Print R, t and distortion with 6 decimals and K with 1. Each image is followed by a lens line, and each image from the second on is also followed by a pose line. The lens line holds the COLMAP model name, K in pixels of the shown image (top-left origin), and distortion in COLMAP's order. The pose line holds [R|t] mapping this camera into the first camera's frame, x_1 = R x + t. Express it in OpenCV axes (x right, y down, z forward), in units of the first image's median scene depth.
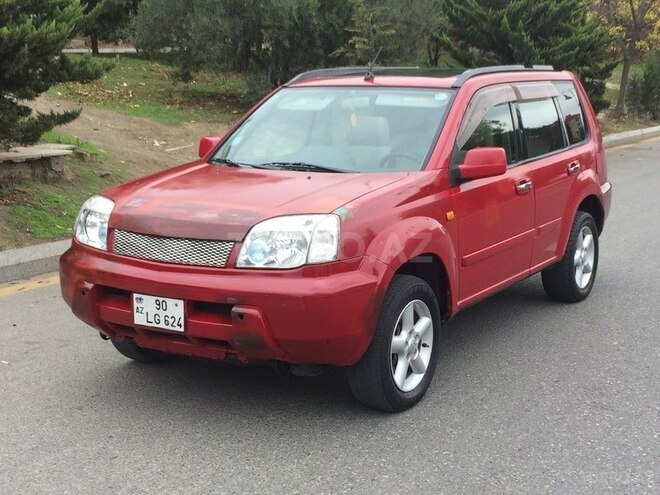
lens RADIAL K [[949.2, 0, 331.7], [0, 949.2, 249.5], [0, 0, 1]] dist [0.098834, 0.000000]
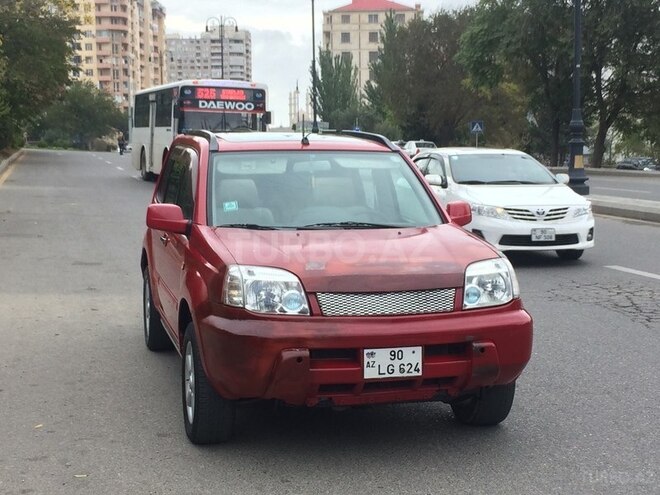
lens RADIAL K [[1124.1, 0, 332.1], [0, 1124.1, 249.0], [0, 0, 1]] dist [0.026757, 0.000000]
pose [[0.695425, -0.068832, 0.715294, -1.130143], [0.122202, 0.992231, -0.023325, -0.039705], [-0.708132, 0.103631, 0.698434, 0.154559]]
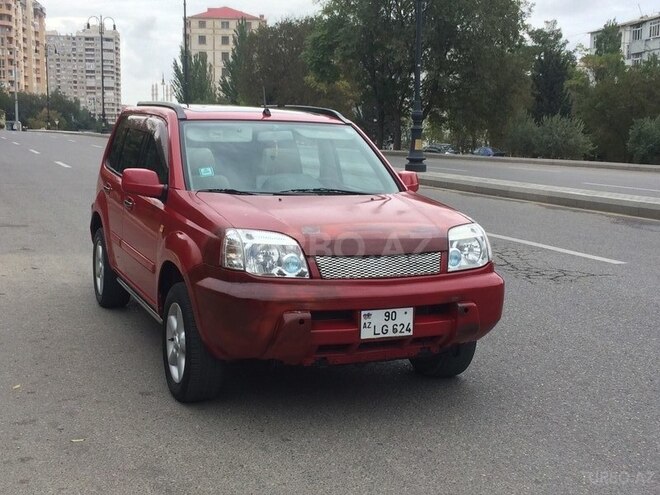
lens RADIAL K [[907.6, 0, 328.2], [0, 907.6, 248.0], [0, 0, 1]] dist [0.036660, 0.000000]
pose [[0.577342, -0.092864, 0.811204, -1.080610], [0.116343, 0.992730, 0.030843, -0.062378], [-0.808171, 0.076571, 0.583949, 0.431807]]
